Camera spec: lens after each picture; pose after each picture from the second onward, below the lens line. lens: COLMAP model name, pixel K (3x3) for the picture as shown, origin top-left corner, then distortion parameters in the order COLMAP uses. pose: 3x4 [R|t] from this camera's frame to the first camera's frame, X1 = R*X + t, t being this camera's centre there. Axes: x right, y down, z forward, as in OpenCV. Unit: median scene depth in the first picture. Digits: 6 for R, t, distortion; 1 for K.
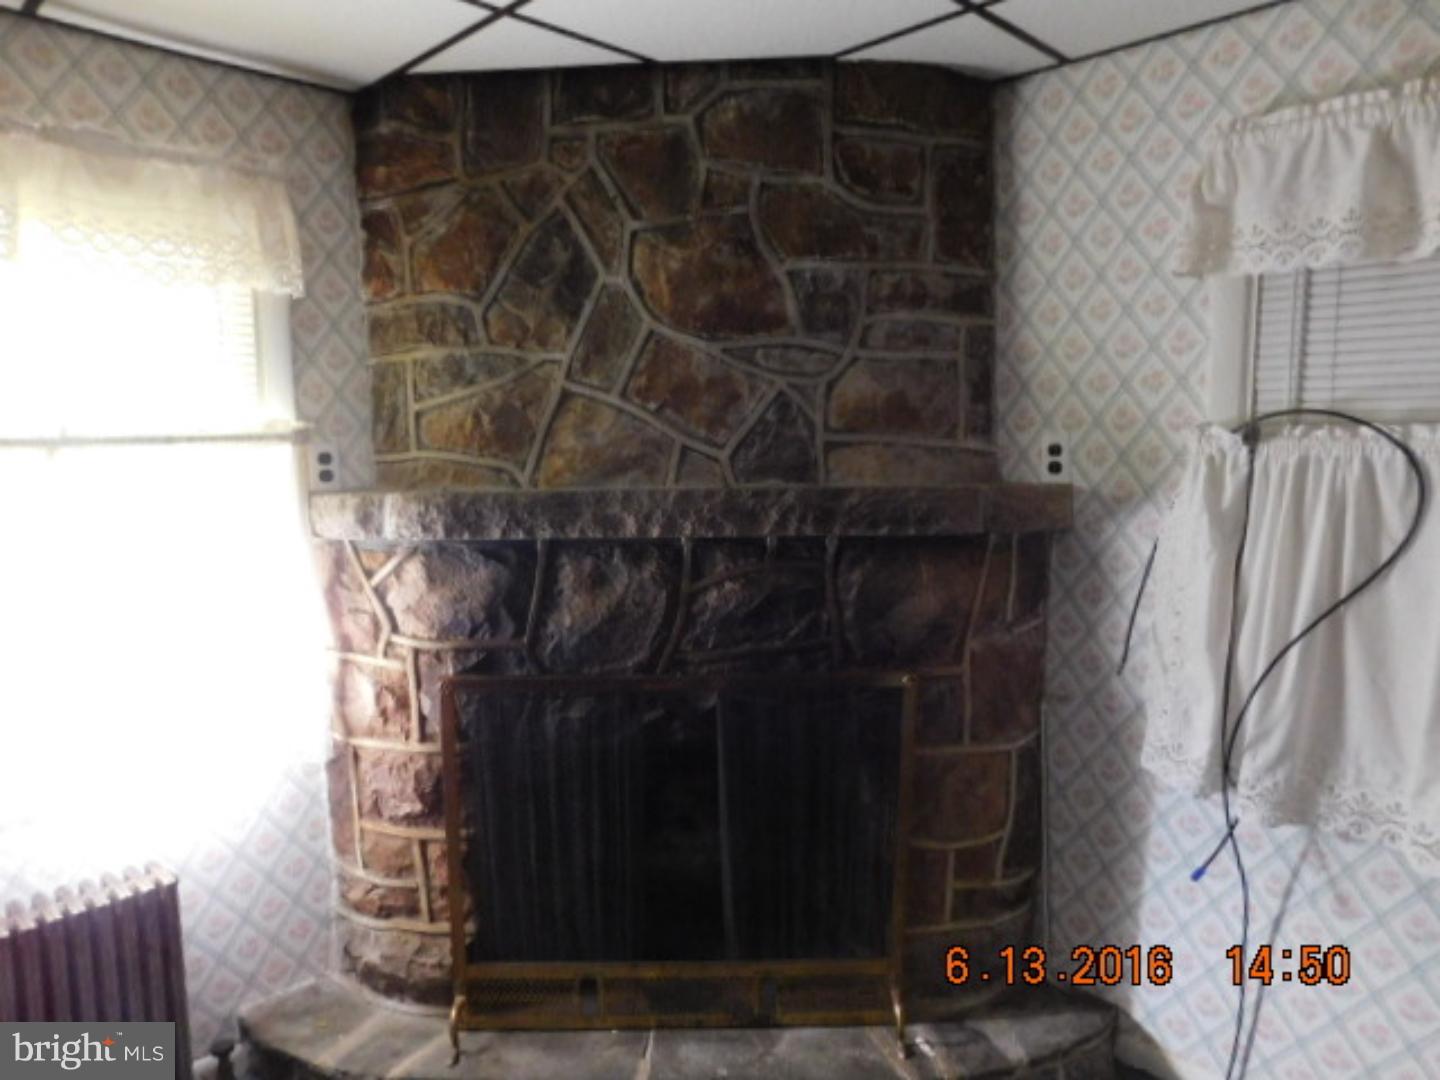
lens RADIAL K [[944.6, 0, 713.5], [0, 944.6, 551.7], [0, 0, 1]] dist [-0.064672, 0.049984]
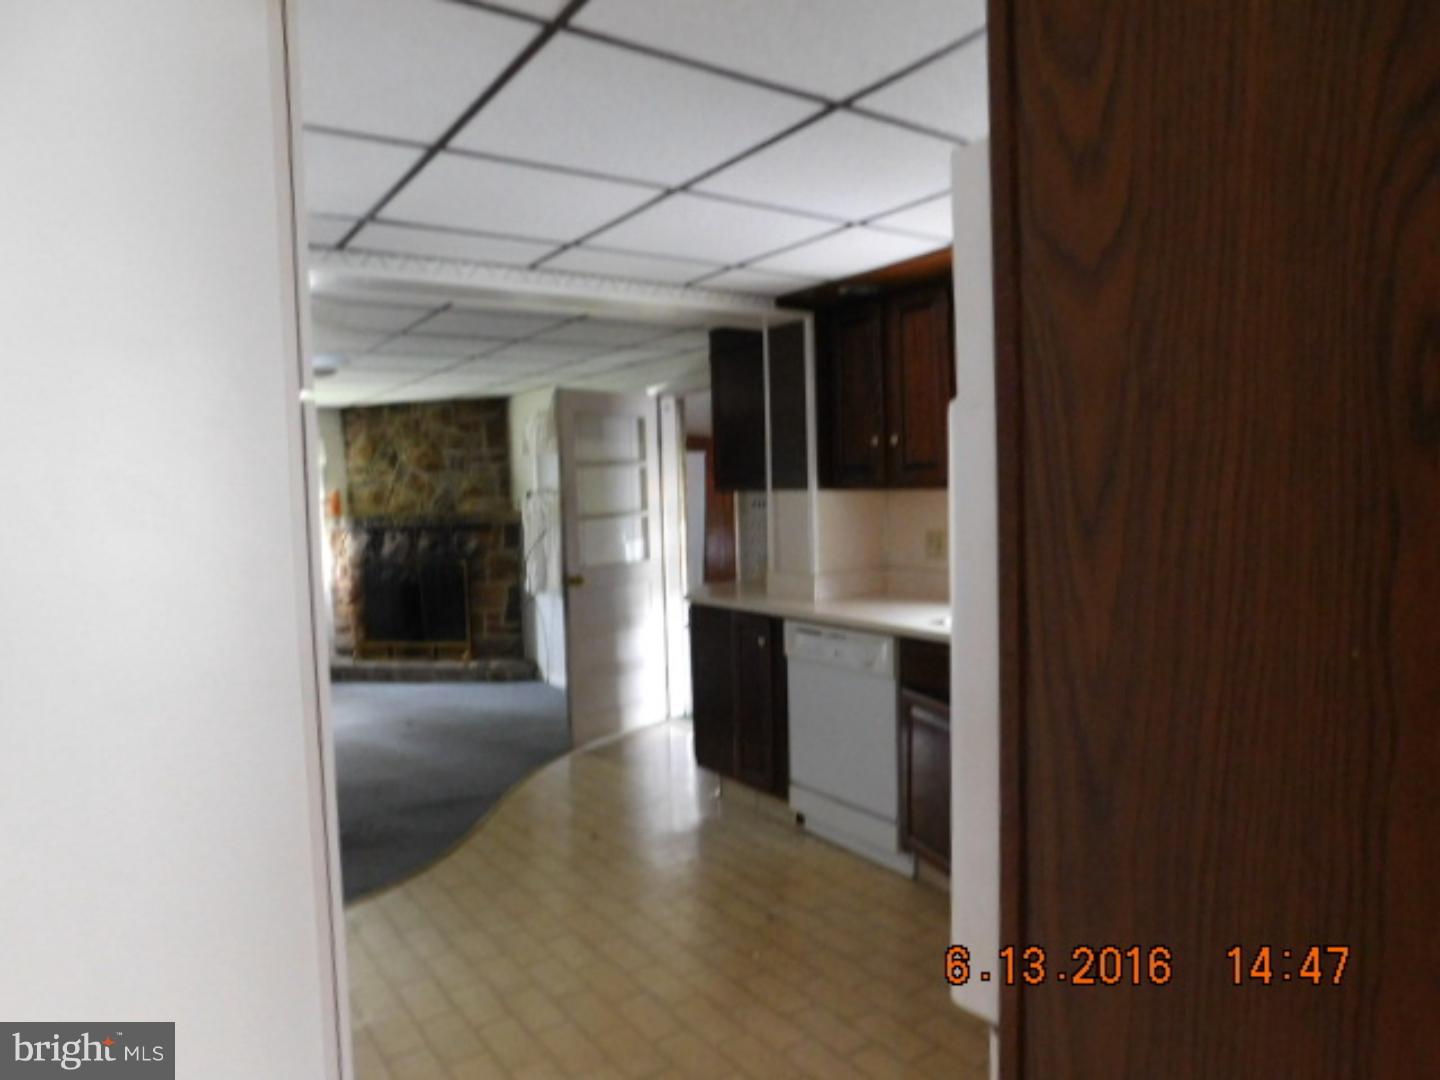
lens RADIAL K [[944.6, 0, 727.5], [0, 944.6, 531.8], [0, 0, 1]] dist [-0.064672, 0.049984]
pose [[0.984071, -0.017421, -0.176918, 1.784858], [0.005613, 0.997735, -0.067028, 0.253235], [0.177685, 0.064967, 0.981941, -2.355913]]
